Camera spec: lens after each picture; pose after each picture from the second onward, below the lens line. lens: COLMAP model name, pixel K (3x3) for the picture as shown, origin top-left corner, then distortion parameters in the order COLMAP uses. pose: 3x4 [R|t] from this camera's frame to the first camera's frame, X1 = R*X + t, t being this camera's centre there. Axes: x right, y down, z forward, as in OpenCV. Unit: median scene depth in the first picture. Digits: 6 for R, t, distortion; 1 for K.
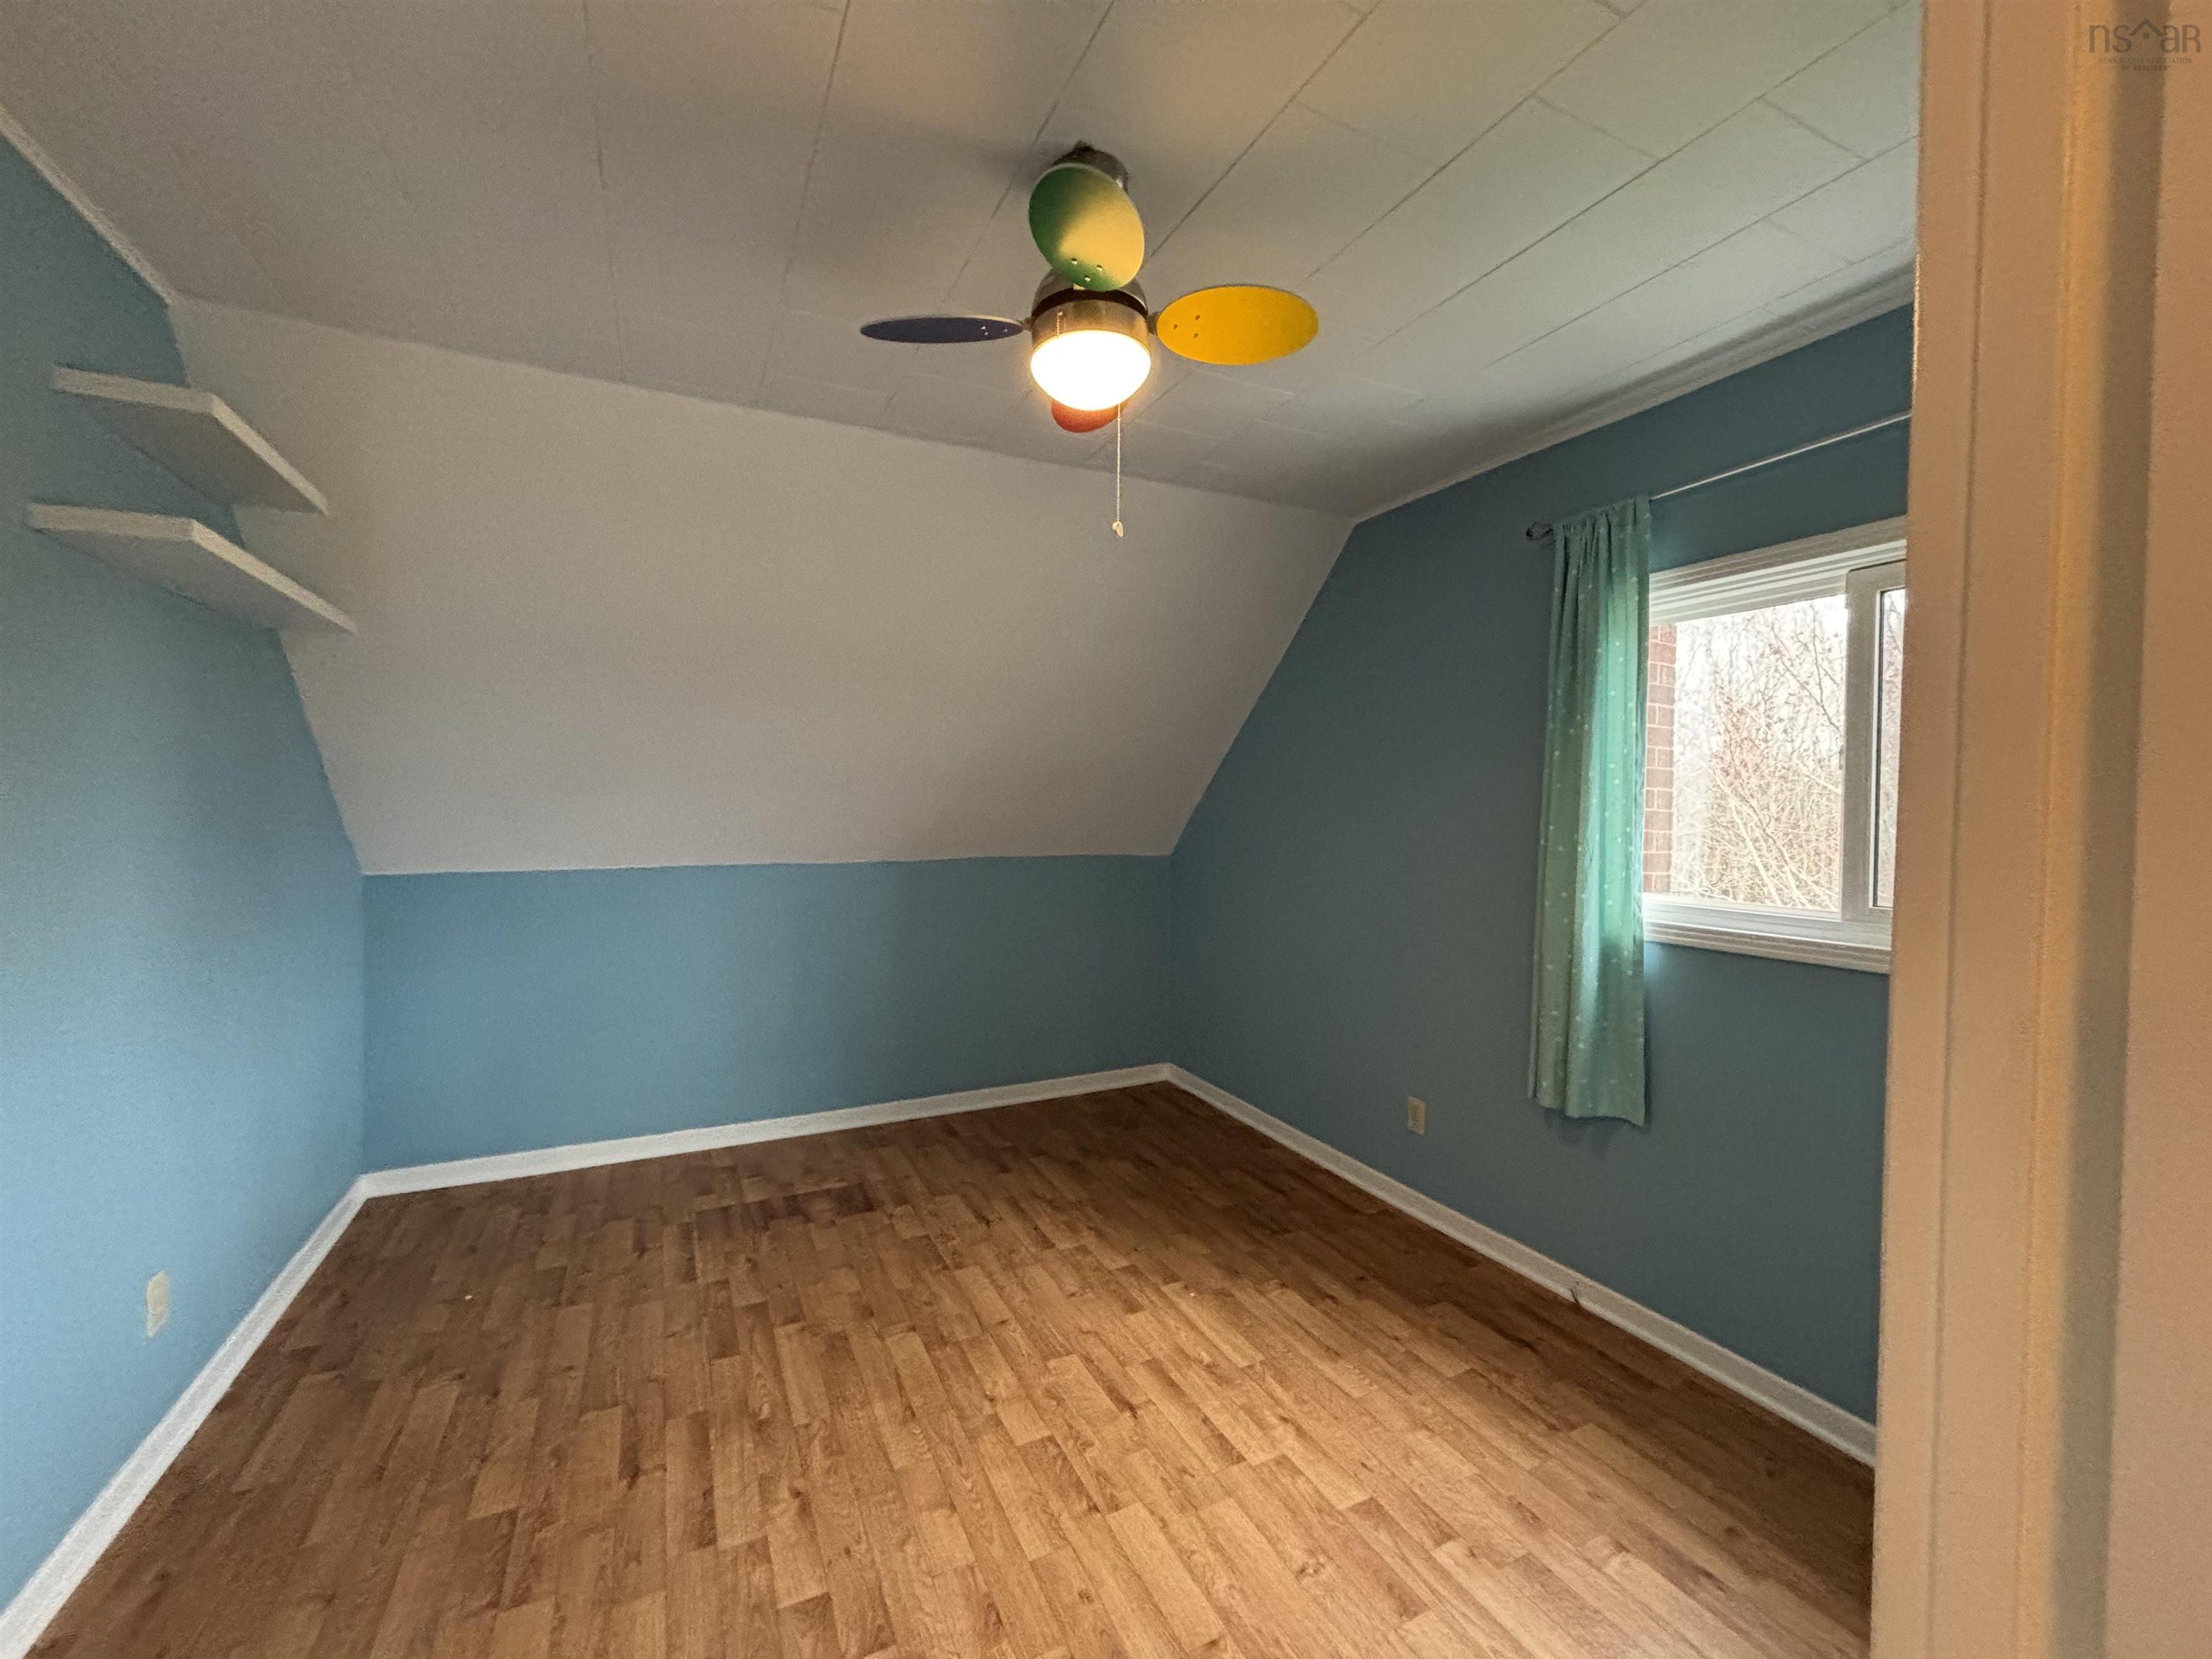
lens RADIAL K [[892.4, 0, 1106.4], [0, 892.4, 828.9], [0, 0, 1]] dist [-0.000171, -0.000087]
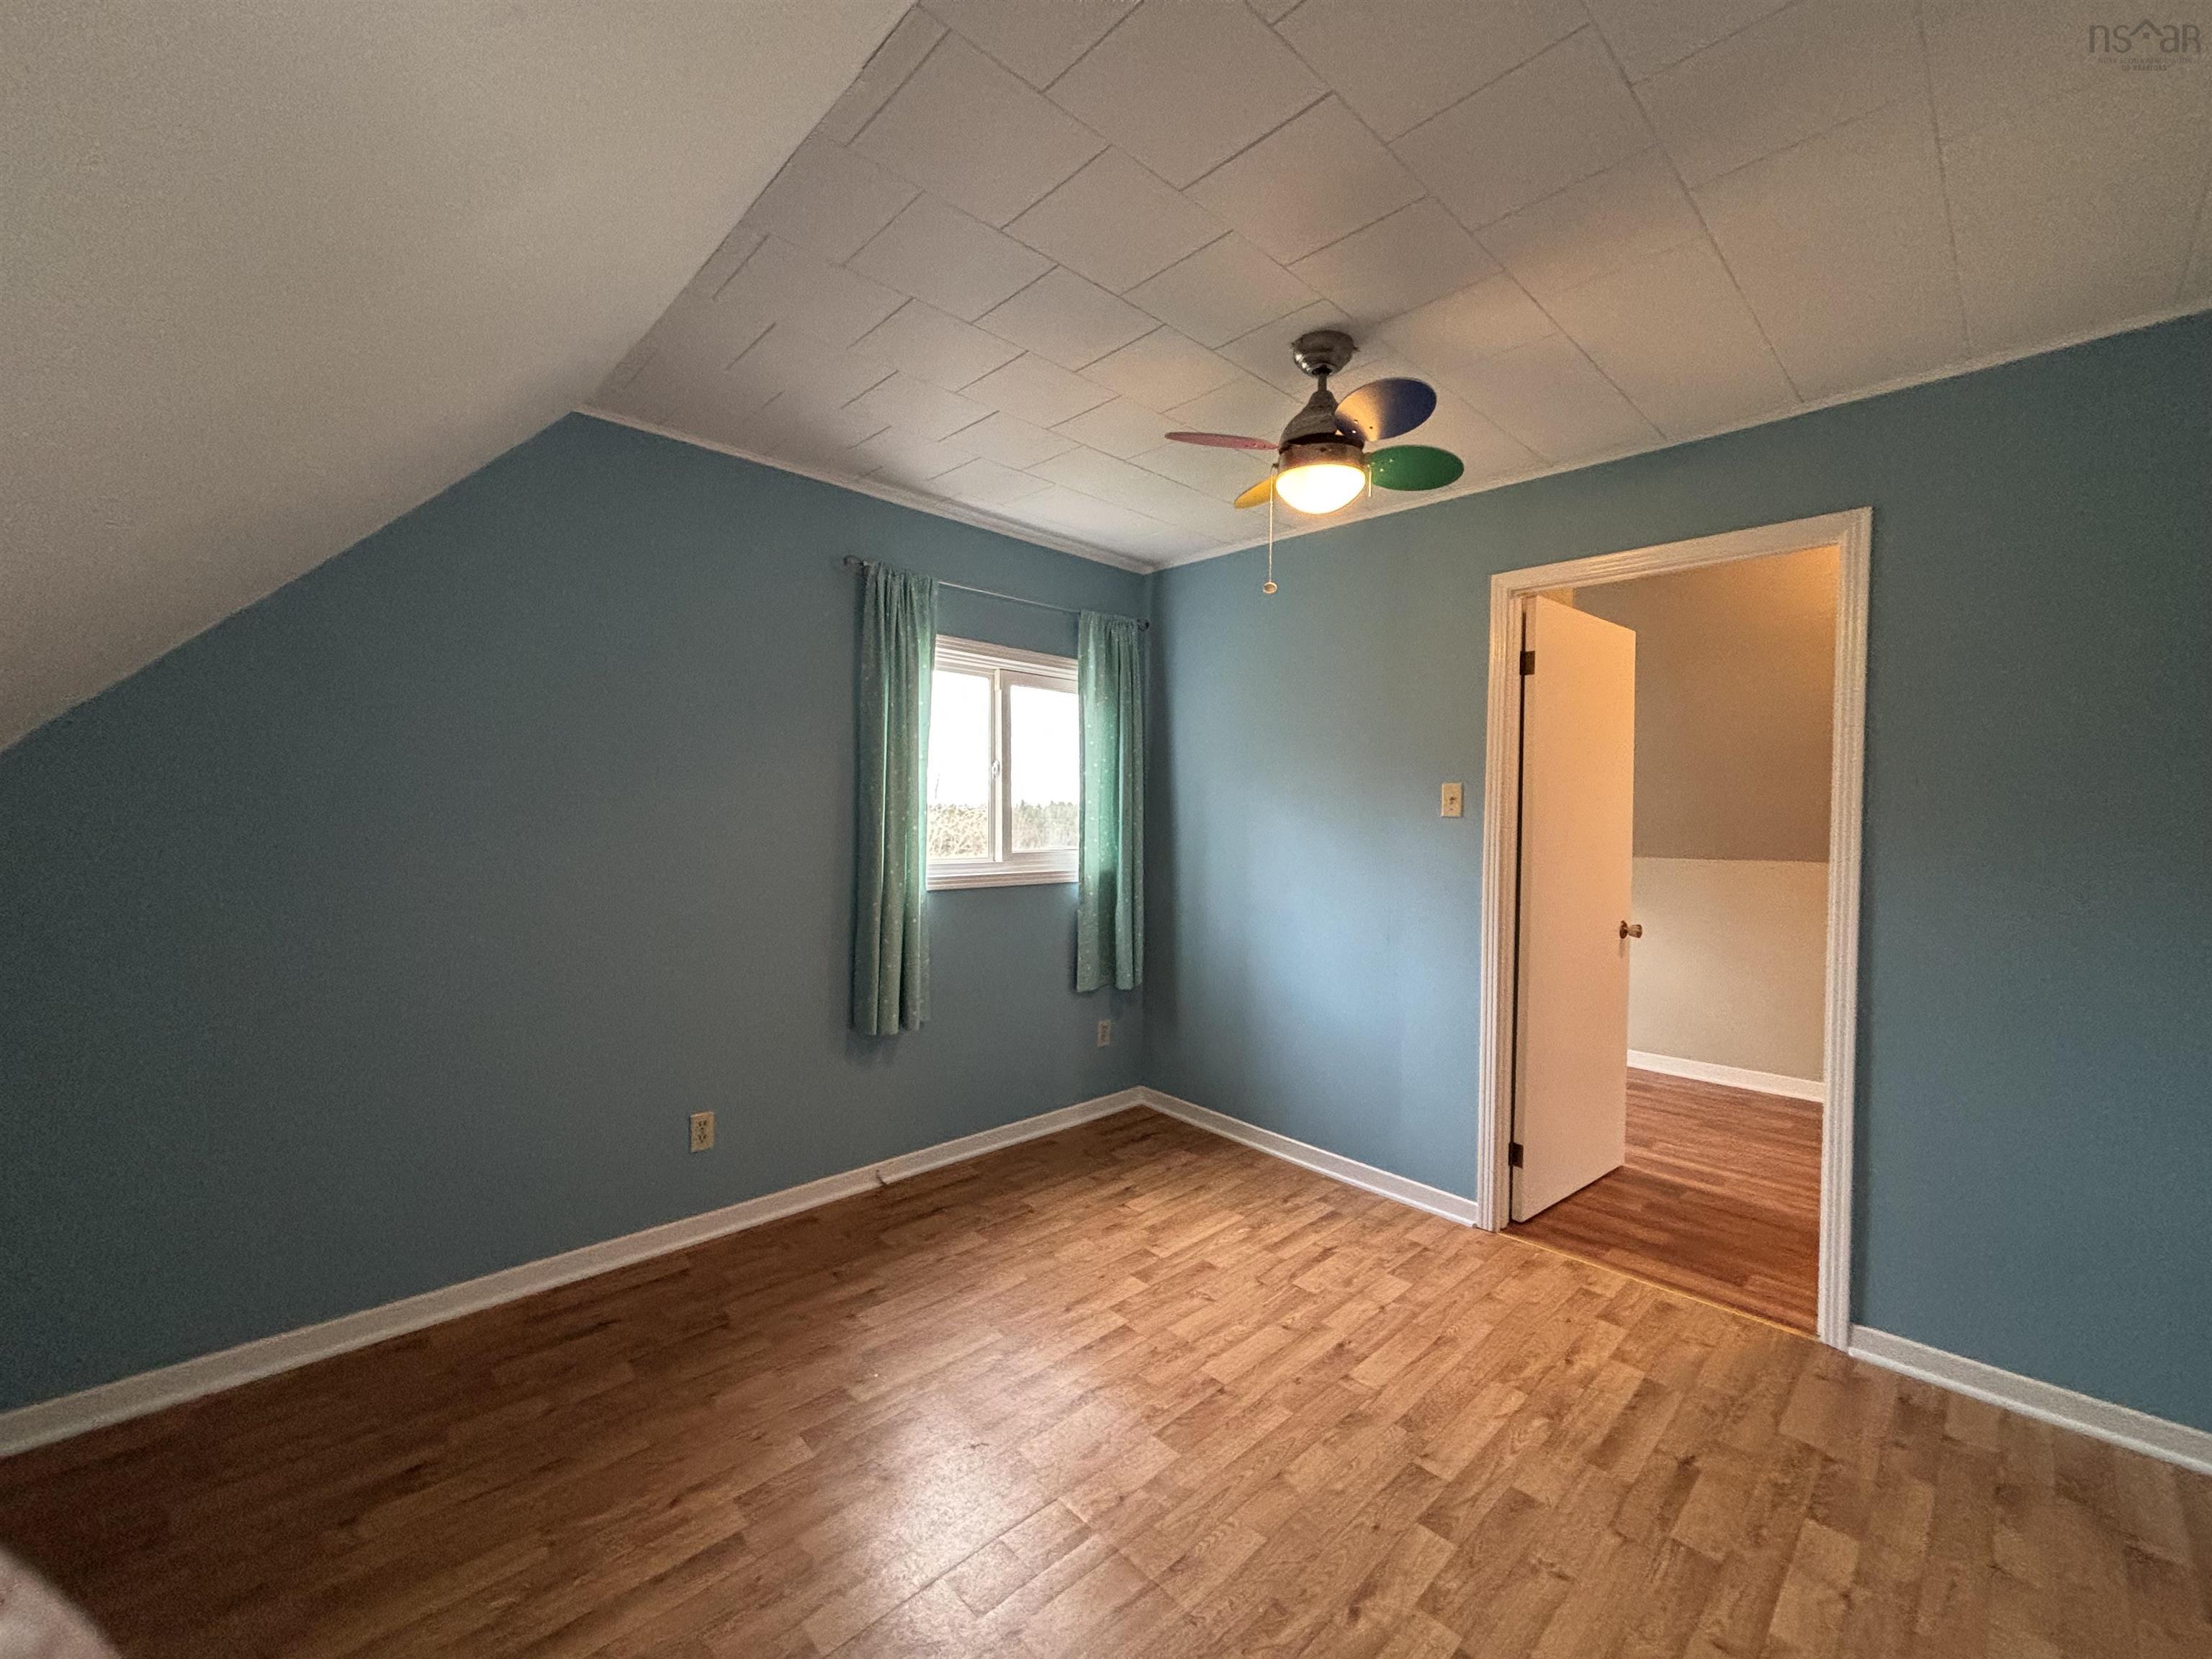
lens RADIAL K [[892.4, 0, 1106.9], [0, 892.4, 829.3], [0, 0, 1]] dist [-0.000171, -0.000087]
pose [[-0.298574, -0.030054, 0.953913, -0.931904], [0.001965, 0.999483, 0.032105, -0.020257], [-0.954384, 0.011460, -0.298361, 1.288622]]
